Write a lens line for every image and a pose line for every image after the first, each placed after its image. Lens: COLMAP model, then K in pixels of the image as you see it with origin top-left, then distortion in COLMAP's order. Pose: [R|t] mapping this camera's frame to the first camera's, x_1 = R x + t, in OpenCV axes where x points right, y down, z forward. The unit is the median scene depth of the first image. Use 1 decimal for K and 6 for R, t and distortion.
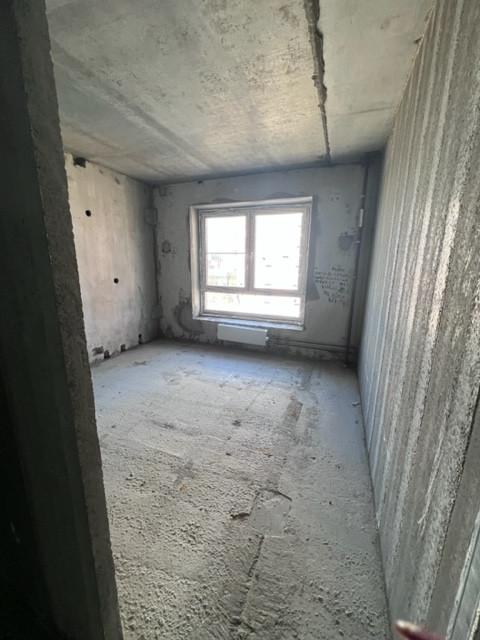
lens RADIAL K [[256.2, 0, 239.0], [0, 256.2, 317.9], [0, 0, 1]] dist [0.000018, 0.000116]
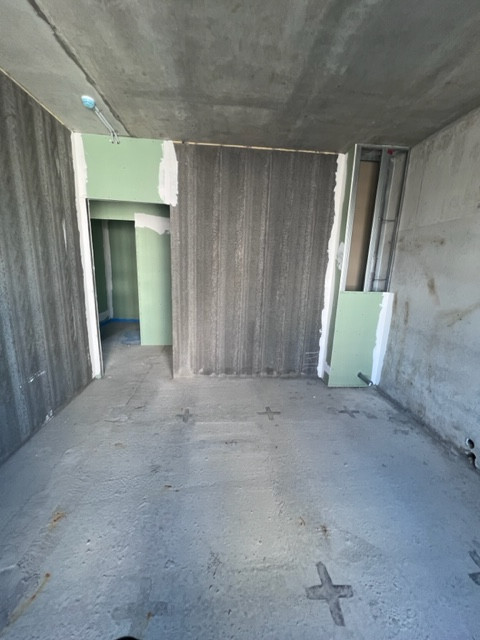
lens RADIAL K [[256.2, 0, 239.0], [0, 256.2, 317.9], [0, 0, 1]] dist [0.000018, 0.000116]
pose [[-0.900660, 0.047076, -0.431966, 0.086854], [-0.133852, 0.915715, 0.378881, -0.384786], [0.413394, 0.399062, -0.818446, 1.747257]]
